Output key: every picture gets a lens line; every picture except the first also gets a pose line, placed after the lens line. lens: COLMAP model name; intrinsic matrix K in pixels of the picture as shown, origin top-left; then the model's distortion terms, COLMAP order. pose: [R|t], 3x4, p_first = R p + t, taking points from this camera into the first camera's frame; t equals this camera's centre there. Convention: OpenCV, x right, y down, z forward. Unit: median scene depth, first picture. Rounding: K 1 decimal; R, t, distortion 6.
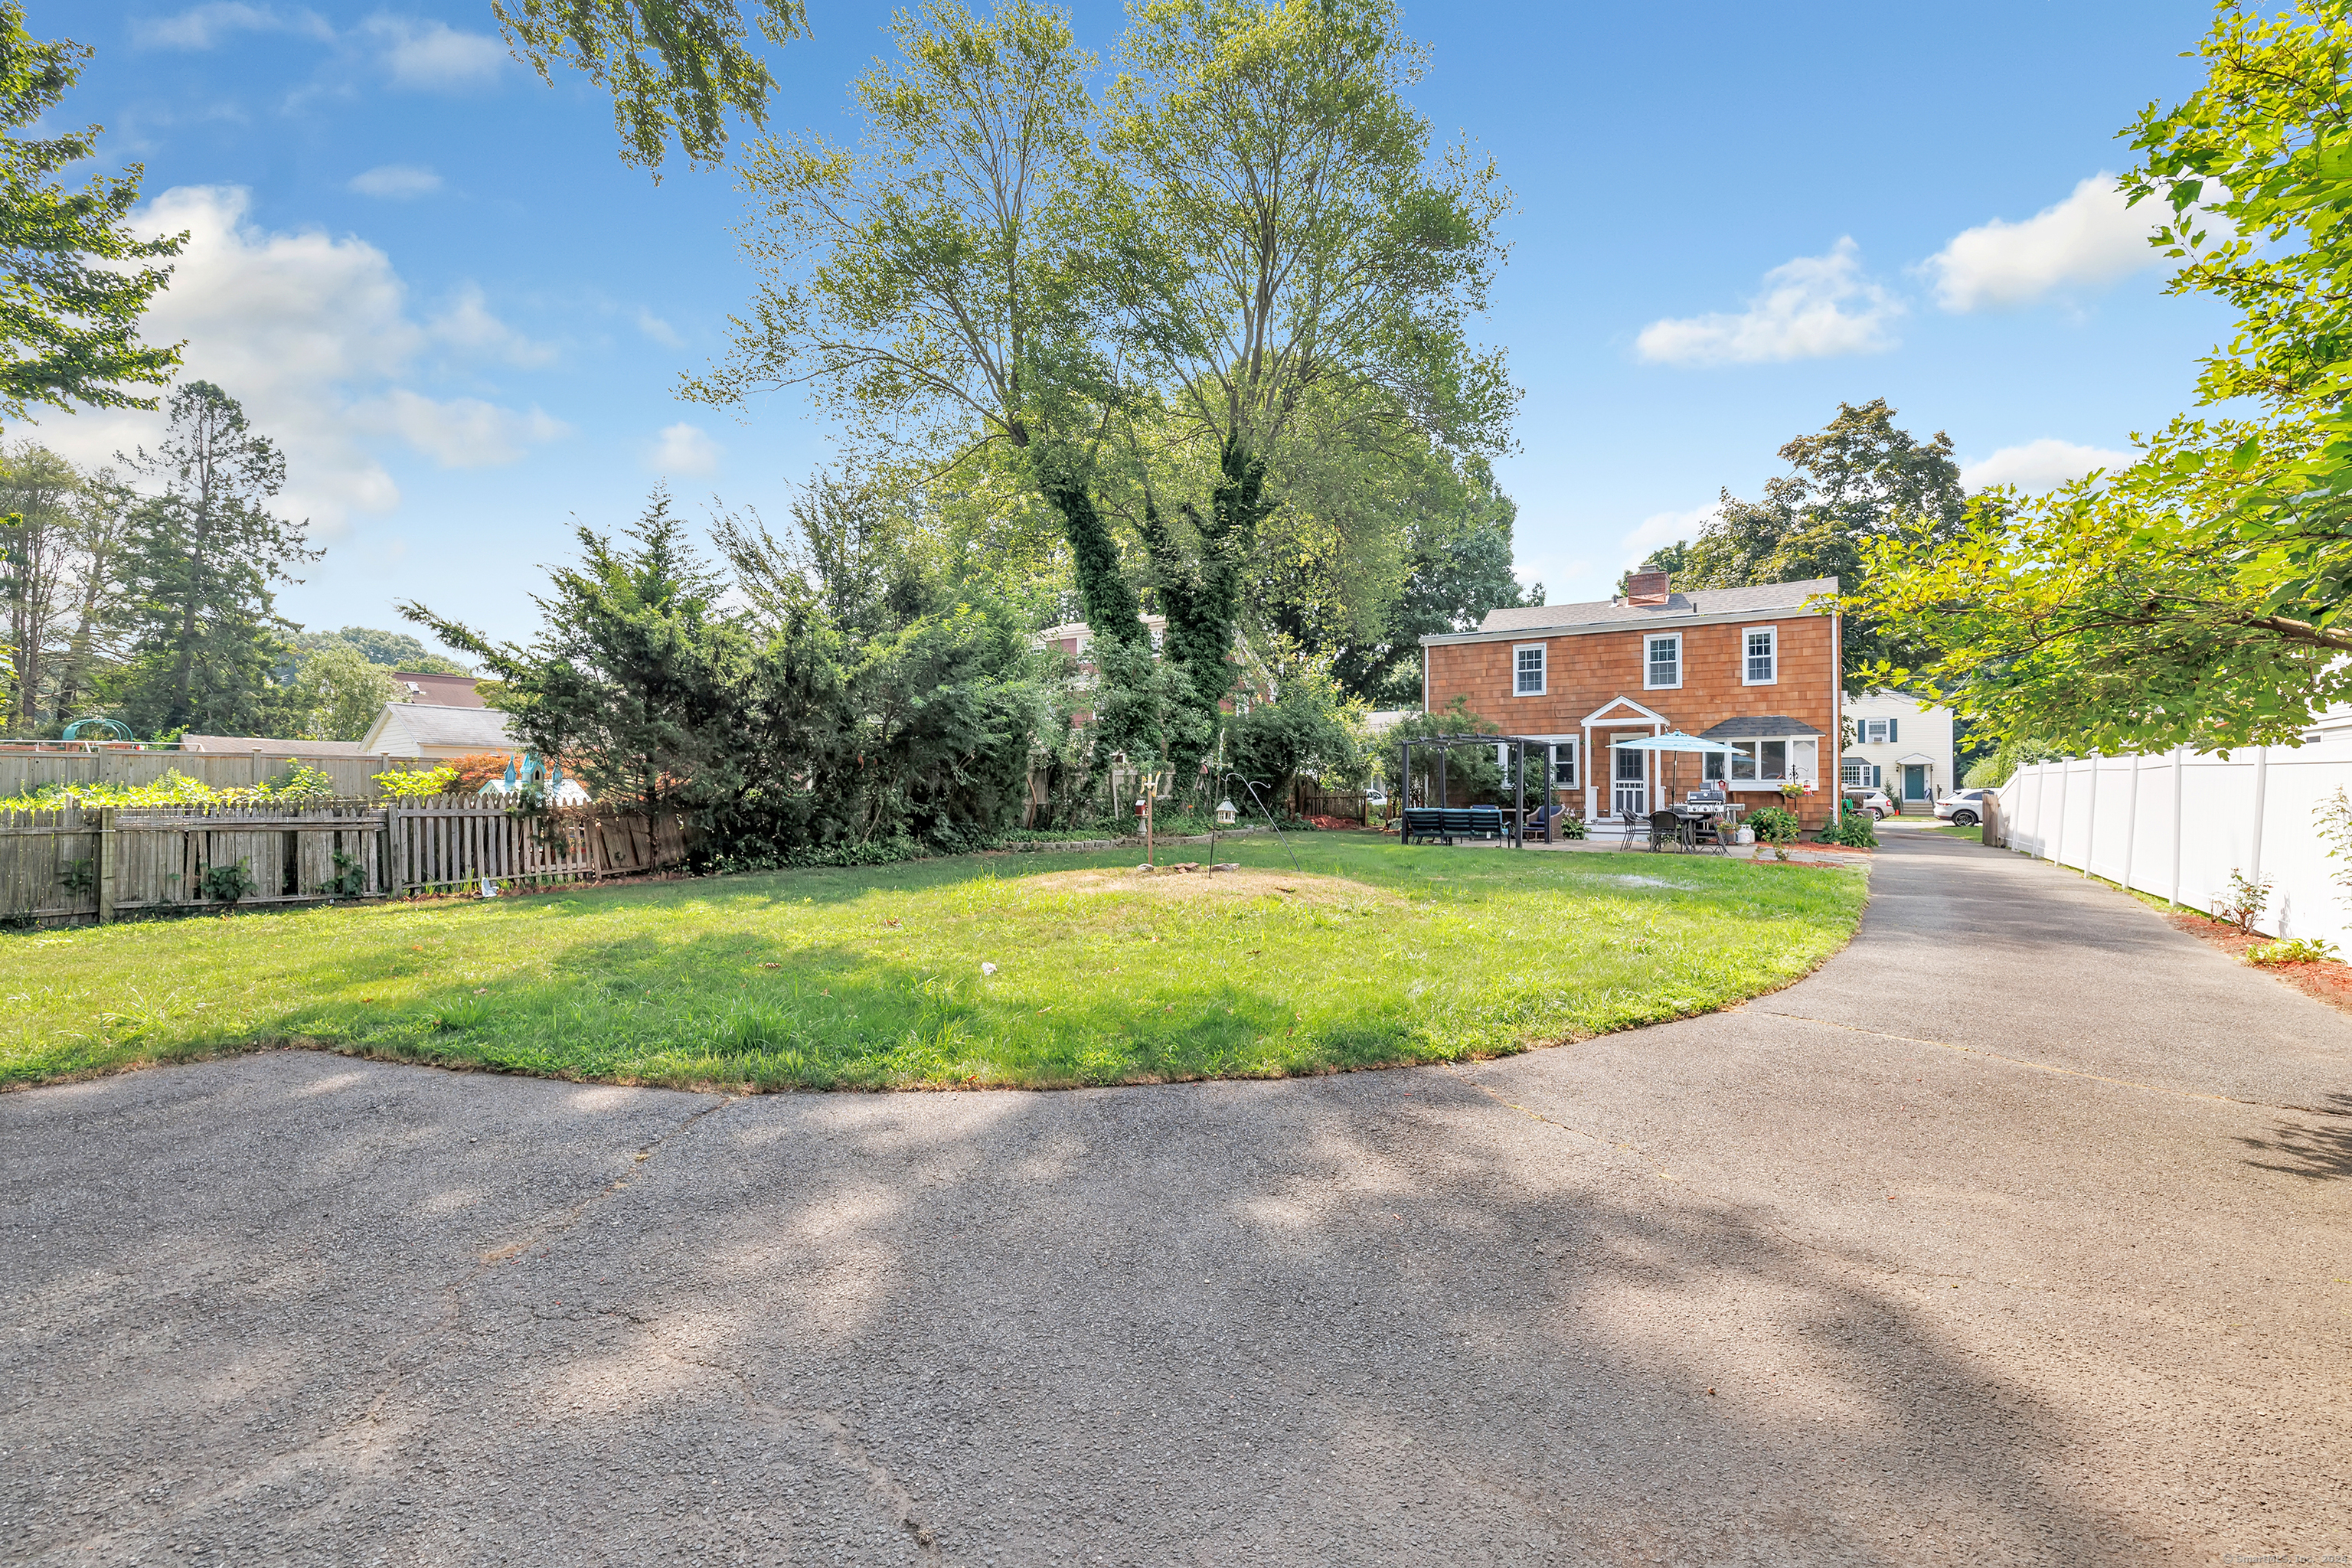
lens RADIAL K [[974.2, 0, 1145.0], [0, 974.2, 779.3], [0, 0, 1]] dist [-0.000329, -0.000055]
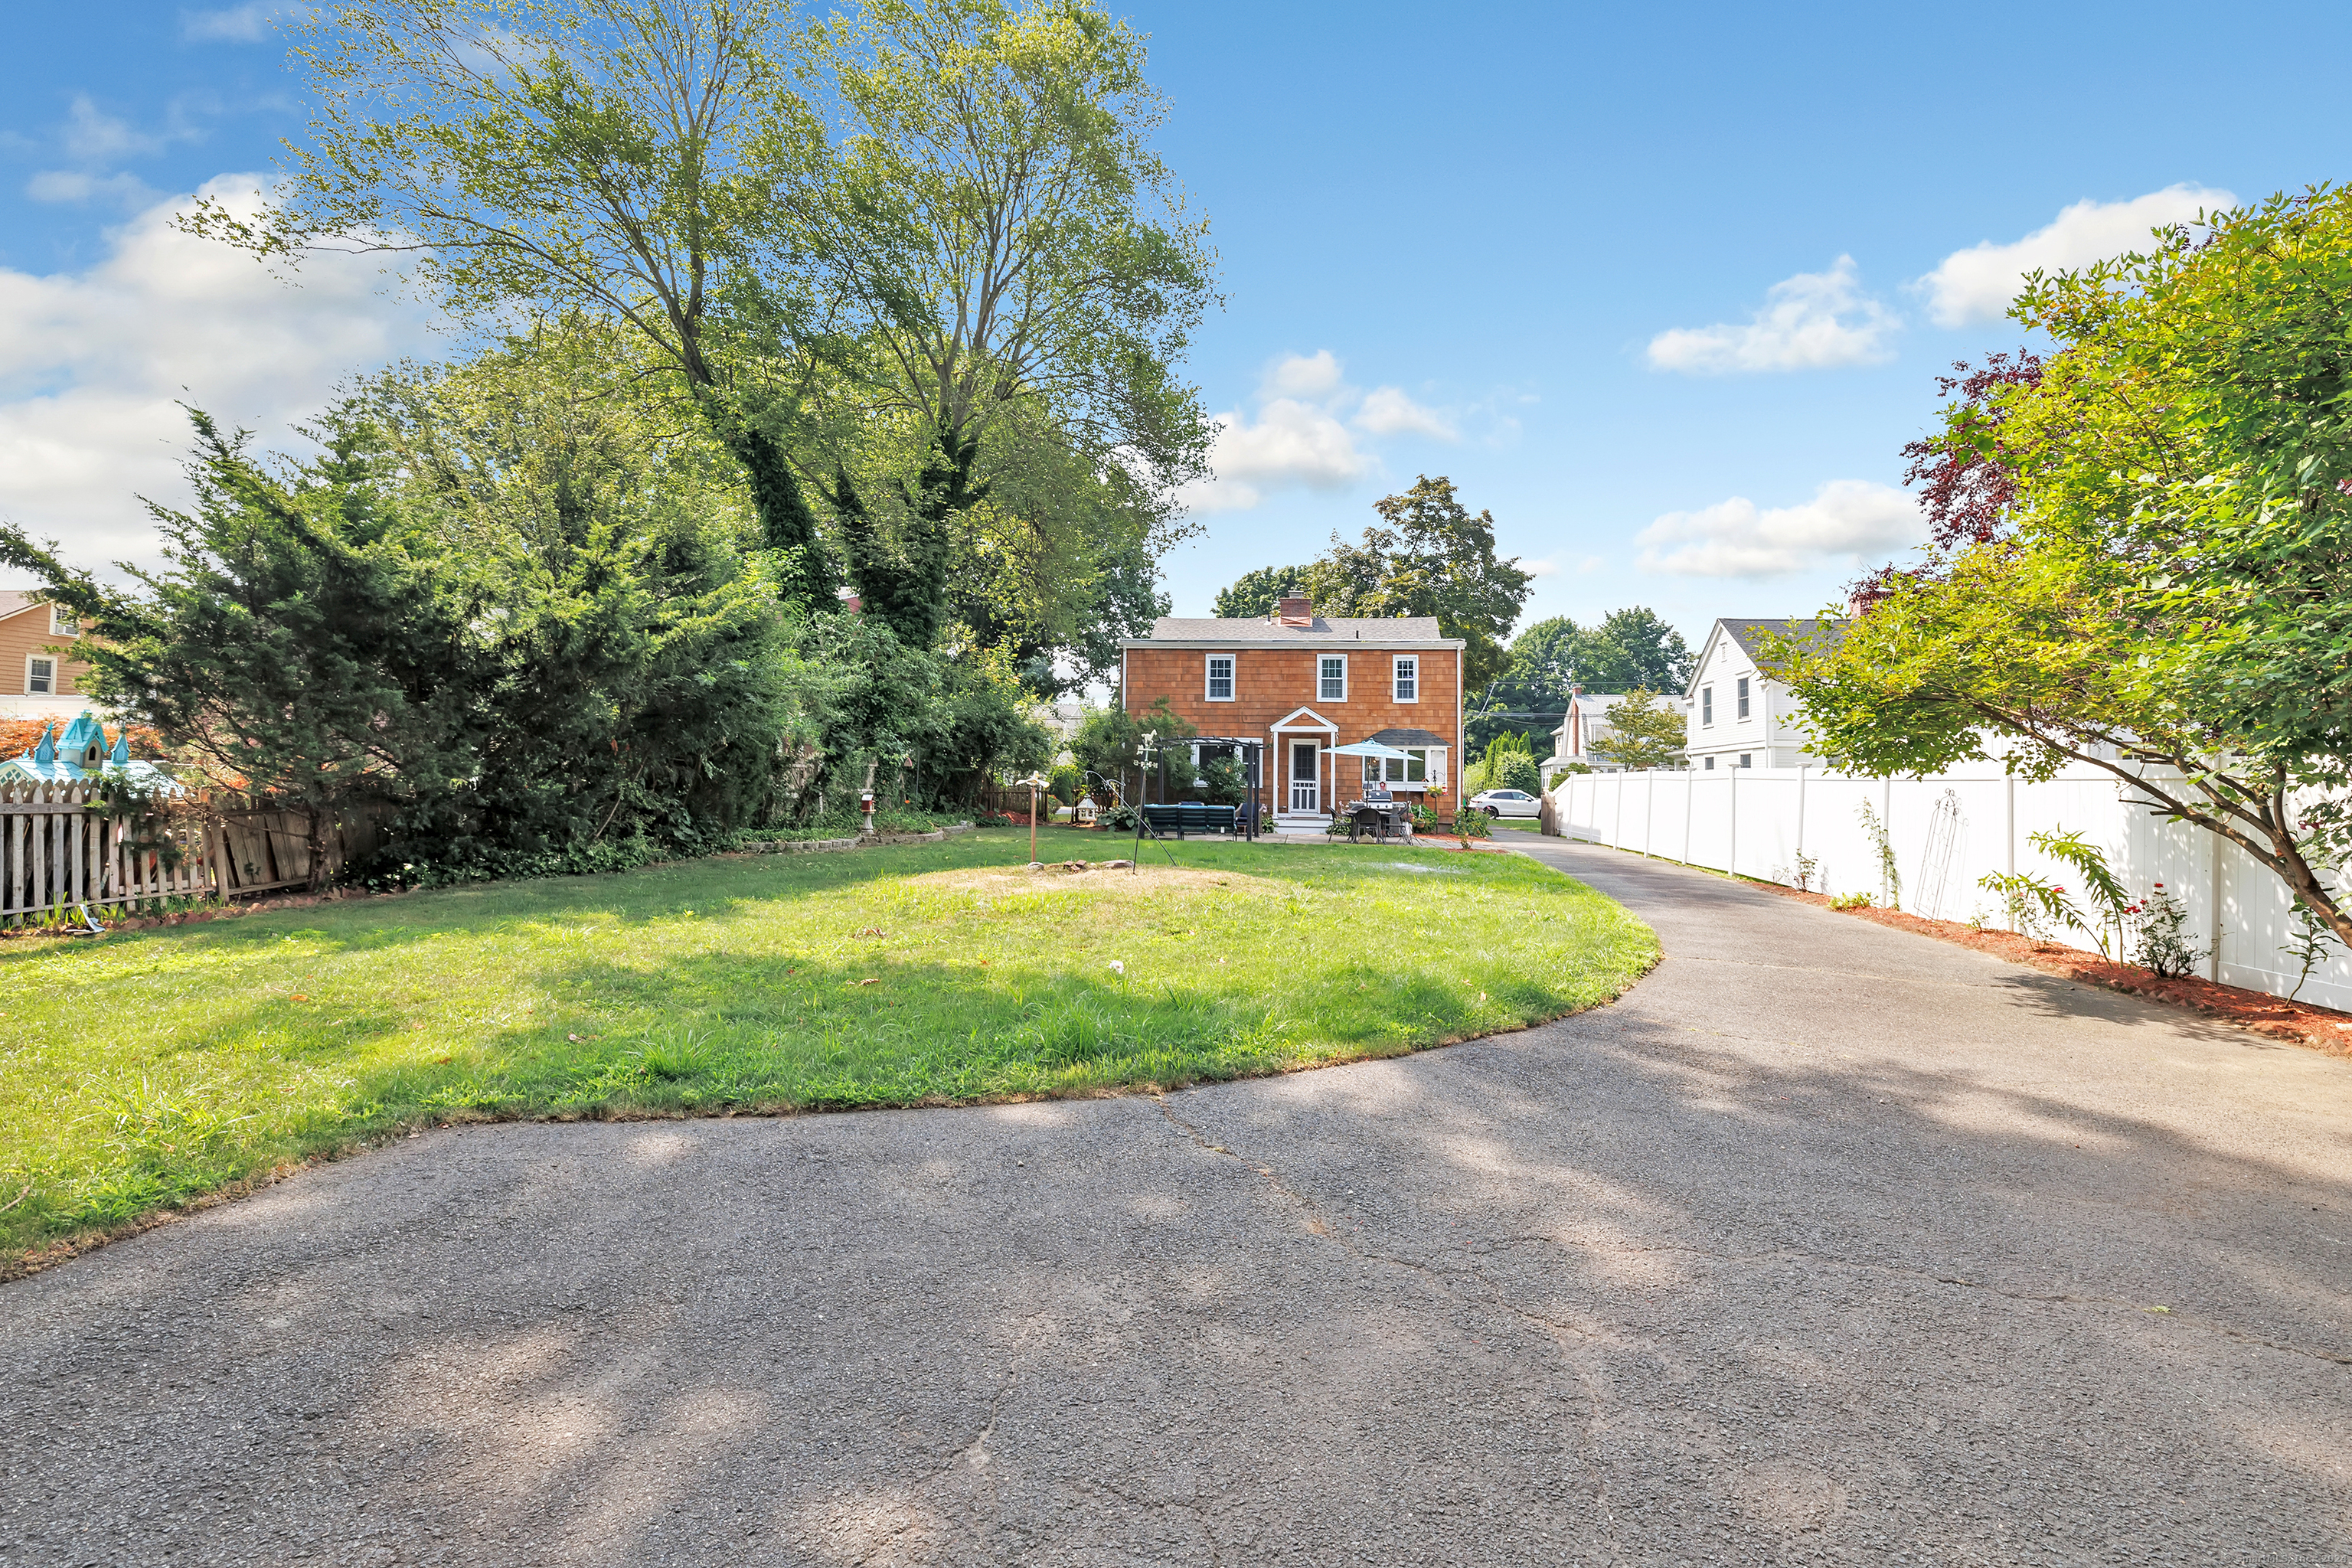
lens RADIAL K [[1022.0, 0, 1174.6], [0, 1022.0, 725.3], [0, 0, 1]] dist [-0.000121, 0.000062]
pose [[0.891142, 0.038572, 0.452082, -0.192807], [-0.018045, 0.998605, -0.049632, -0.001463], [-0.453366, 0.036072, 0.890594, 0.006452]]
